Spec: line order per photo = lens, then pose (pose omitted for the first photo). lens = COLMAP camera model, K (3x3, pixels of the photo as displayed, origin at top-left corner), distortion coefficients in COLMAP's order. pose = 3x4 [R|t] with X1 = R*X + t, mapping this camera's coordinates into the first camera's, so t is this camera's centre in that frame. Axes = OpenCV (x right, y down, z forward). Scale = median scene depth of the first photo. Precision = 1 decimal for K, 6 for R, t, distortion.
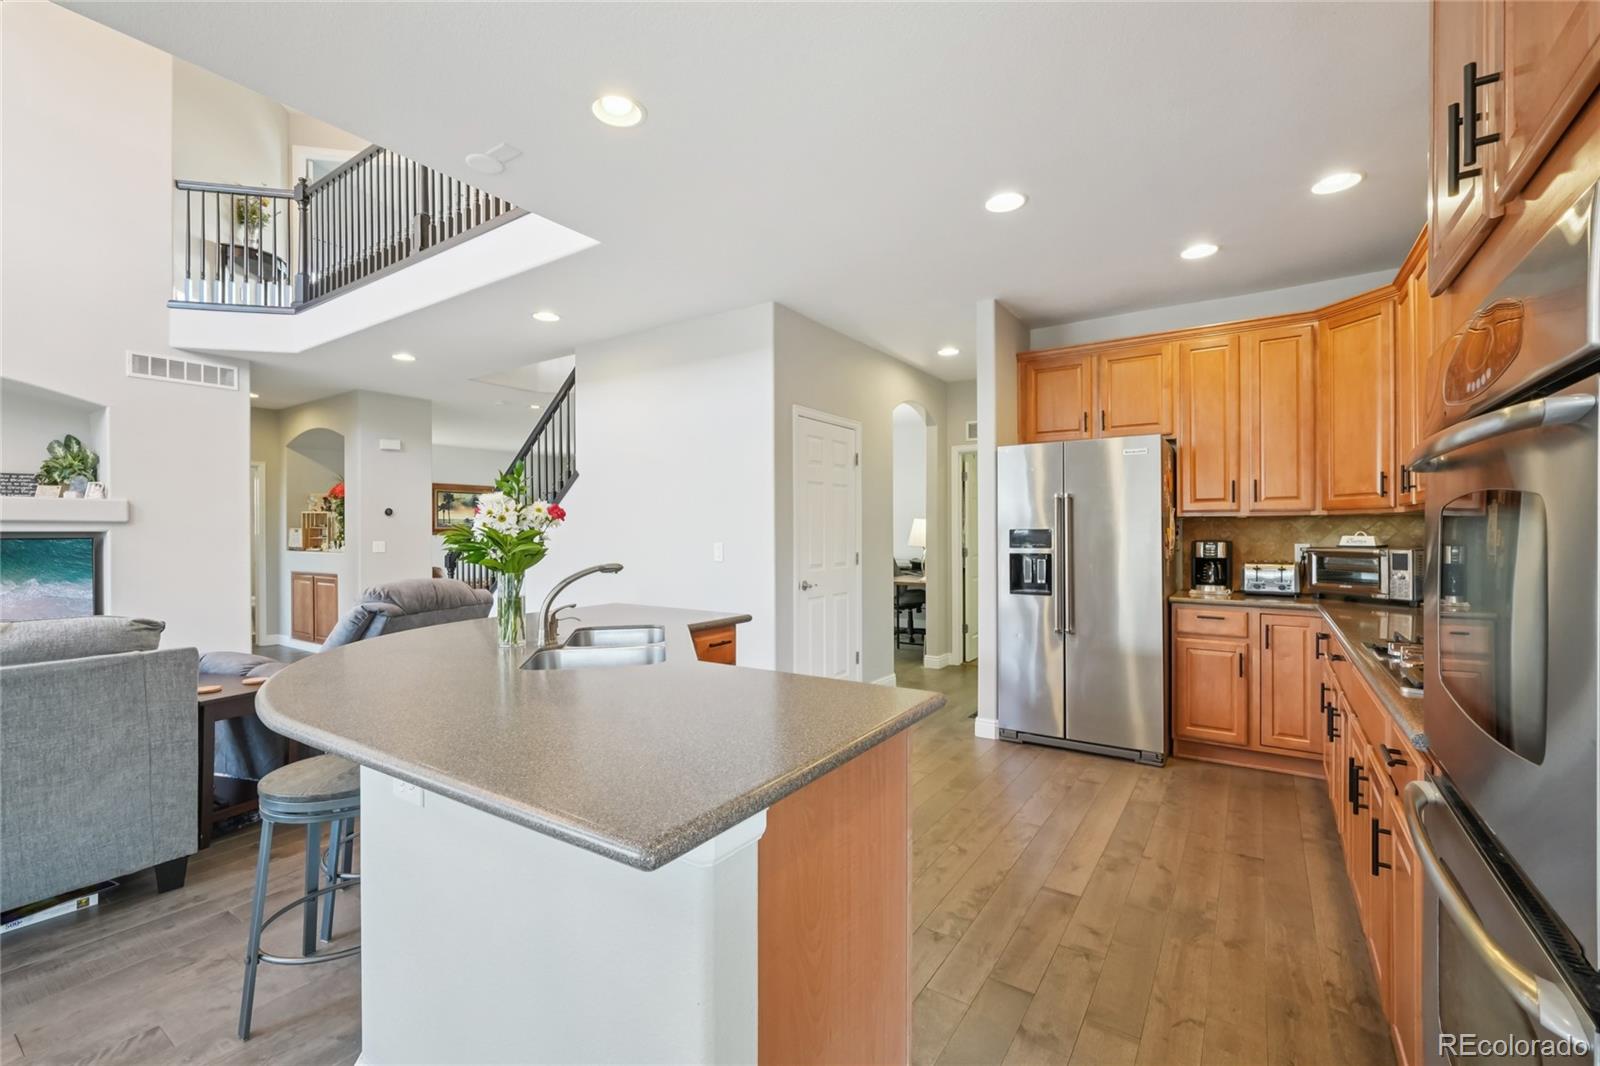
lens RADIAL K [[679.5, 0, 807.4], [0, 679.5, 529.5], [0, 0, 1]] dist [-0.002462, 0.001555]
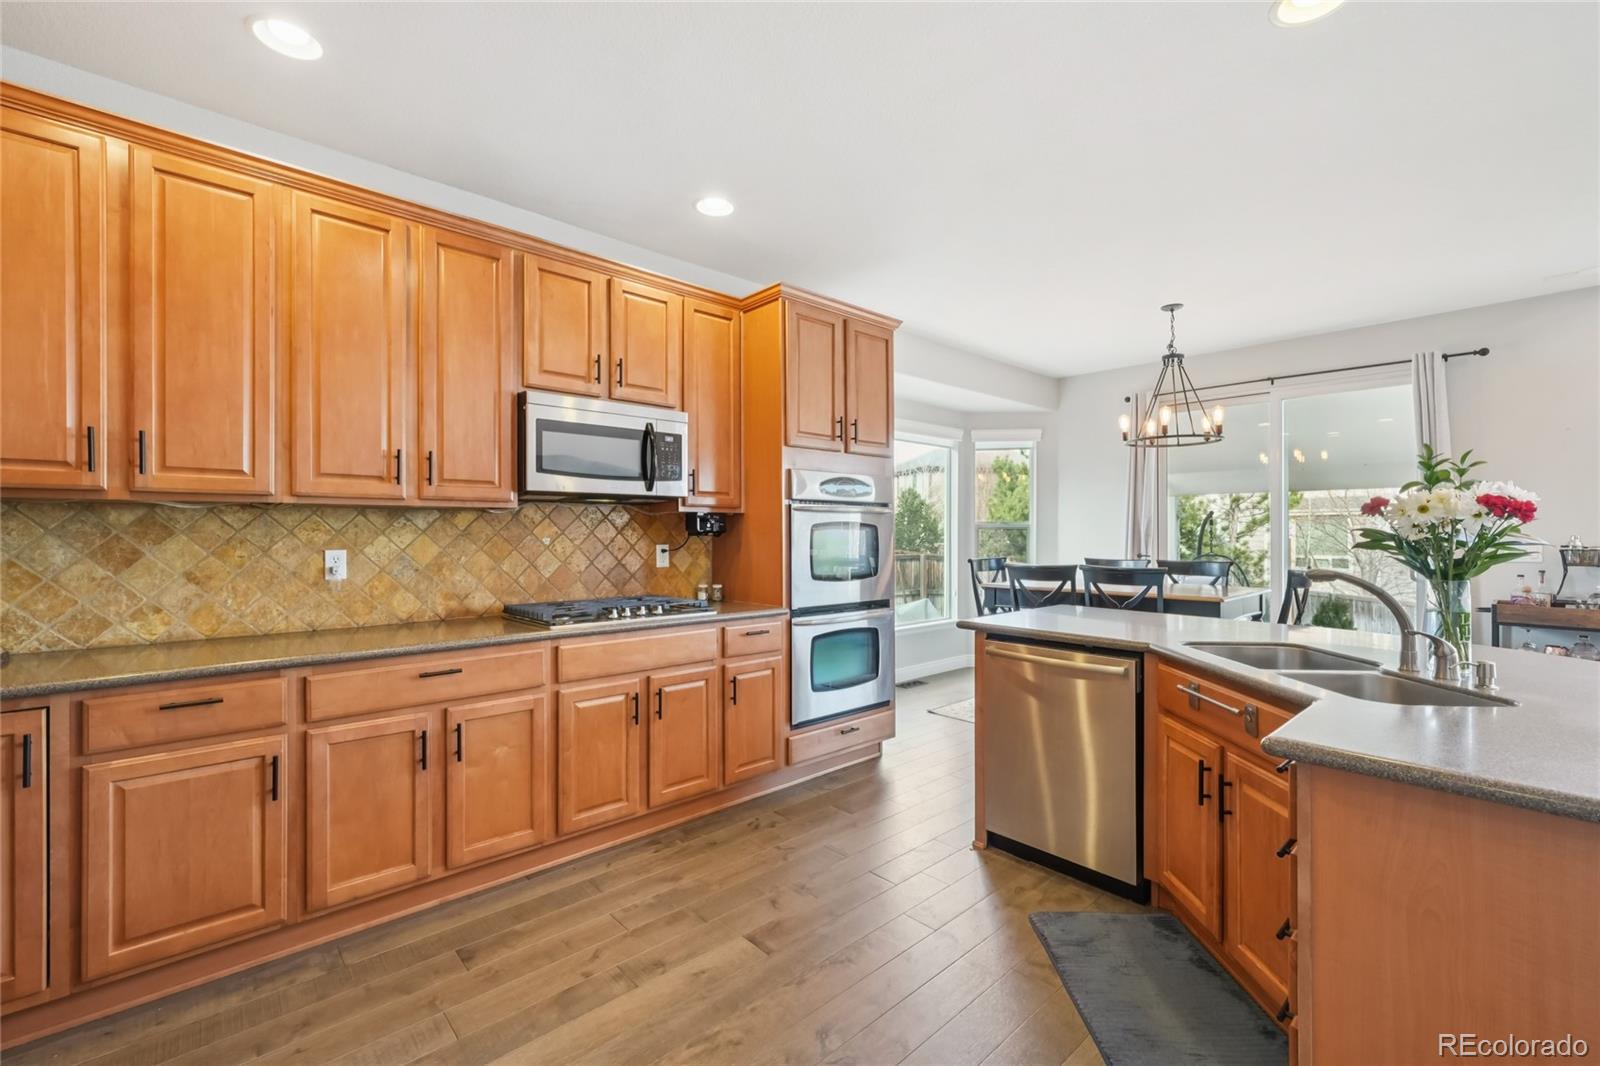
lens RADIAL K [[679.5, 0, 804.4], [0, 679.5, 533.6], [0, 0, 1]] dist [-0.002462, 0.001555]
pose [[-0.971583, 0.002074, 0.236689, 0.052966], [0.001881, 0.999998, -0.001044, 0.004039], [-0.236691, -0.000570, -0.971585, 0.909465]]
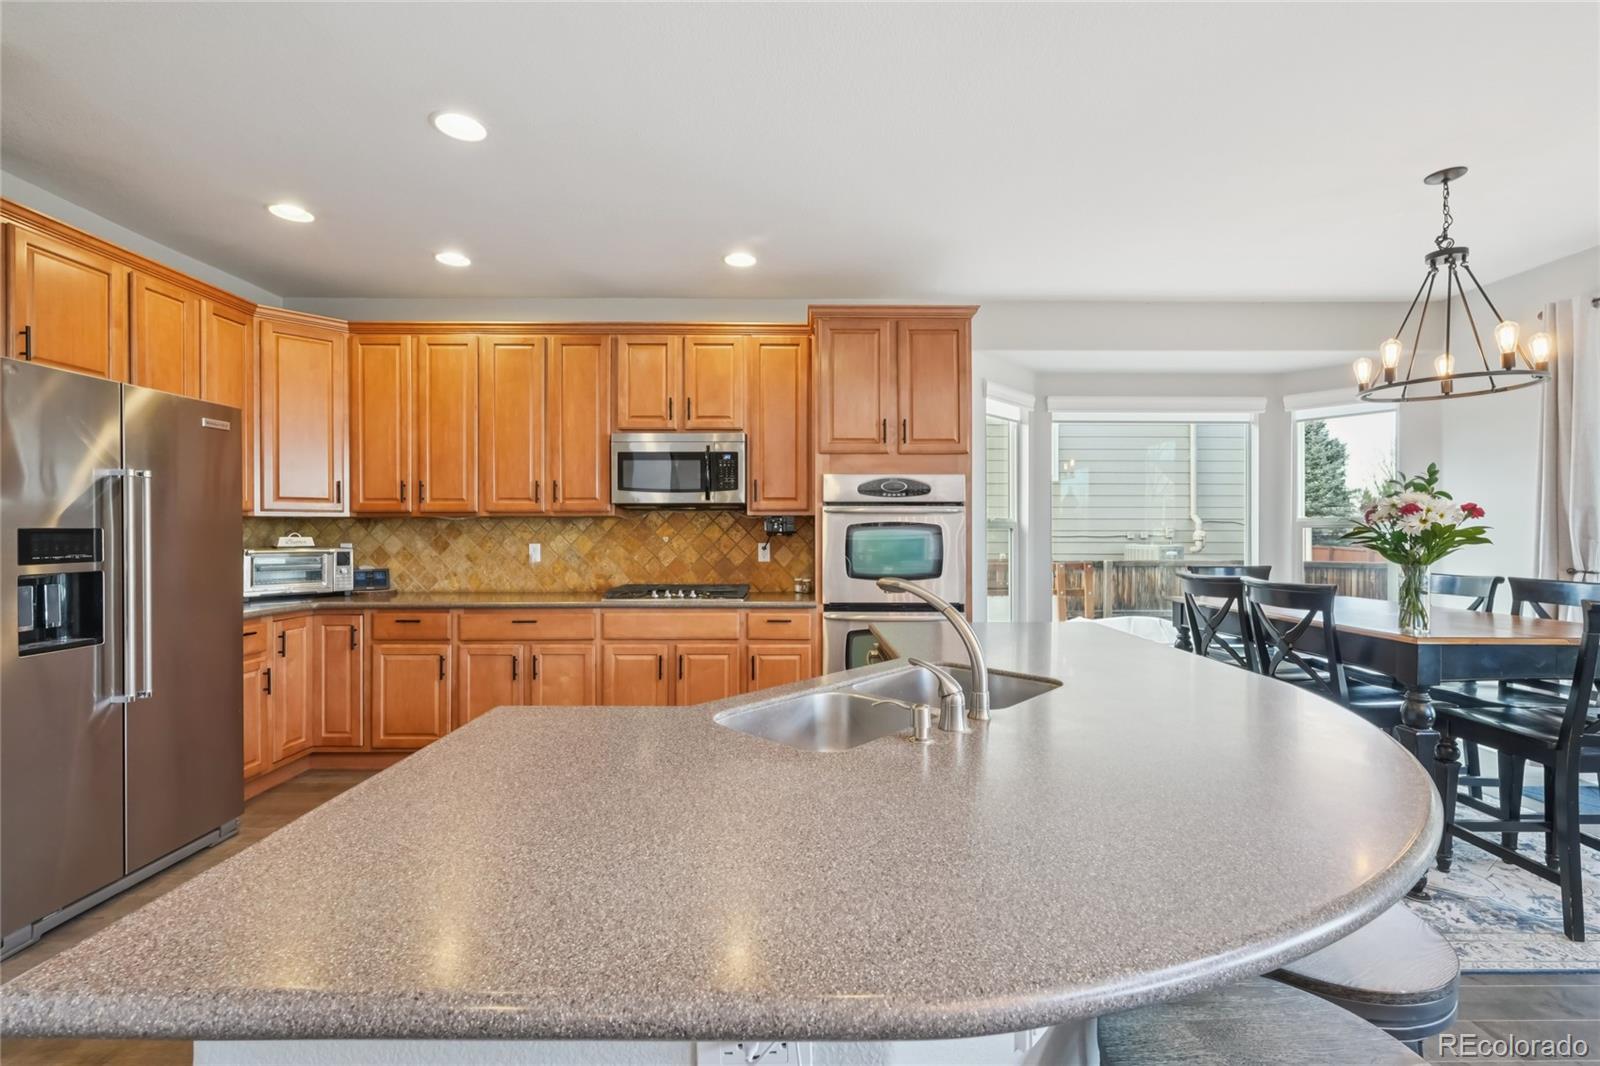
lens RADIAL K [[679.5, 0, 799.6], [0, 679.5, 531.5], [0, 0, 1]] dist [-0.002462, 0.001555]
pose [[-0.562294, 0.003214, 0.826931, -0.370284], [-0.000082, 0.999992, -0.003942, 0.003479], [-0.826938, -0.002284, -0.562289, 0.687288]]
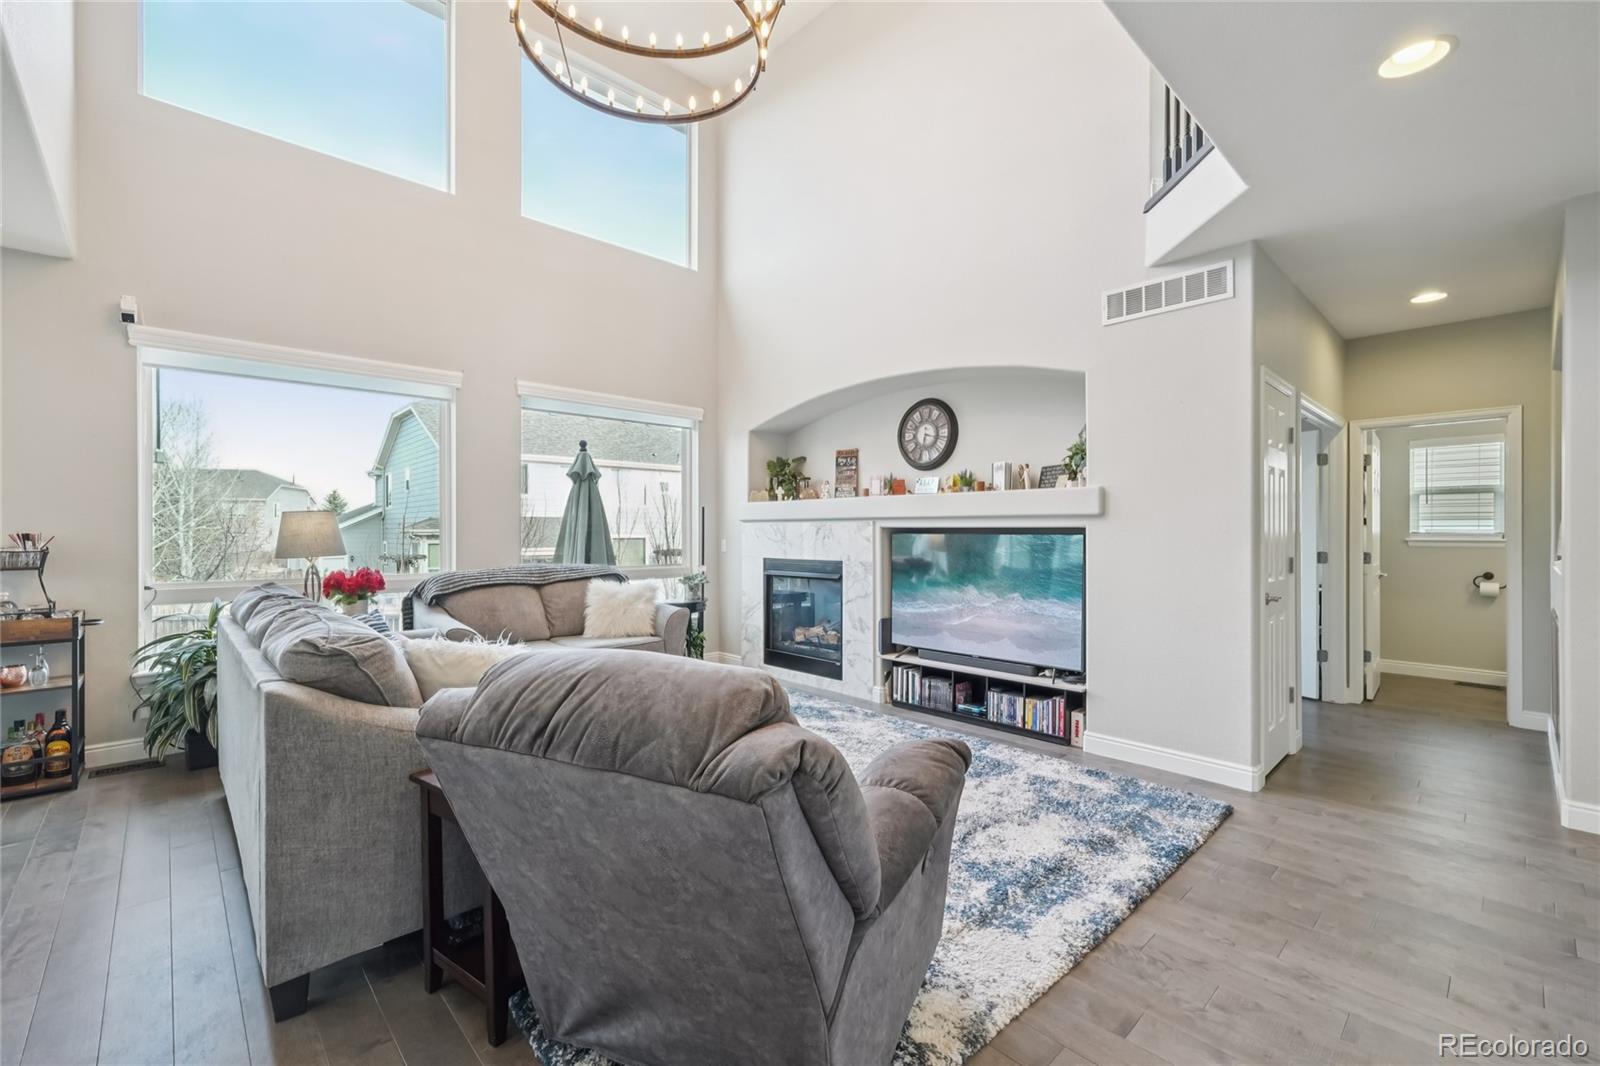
lens RADIAL K [[679.5, 0, 804.9], [0, 679.5, 530.8], [0, 0, 1]] dist [-0.002462, 0.001555]
pose [[-0.221165, 0.003449, -0.975230, -0.173443], [0.003427, 0.999990, 0.002759, 0.004232], [0.975230, -0.002732, -0.221174, 0.862594]]
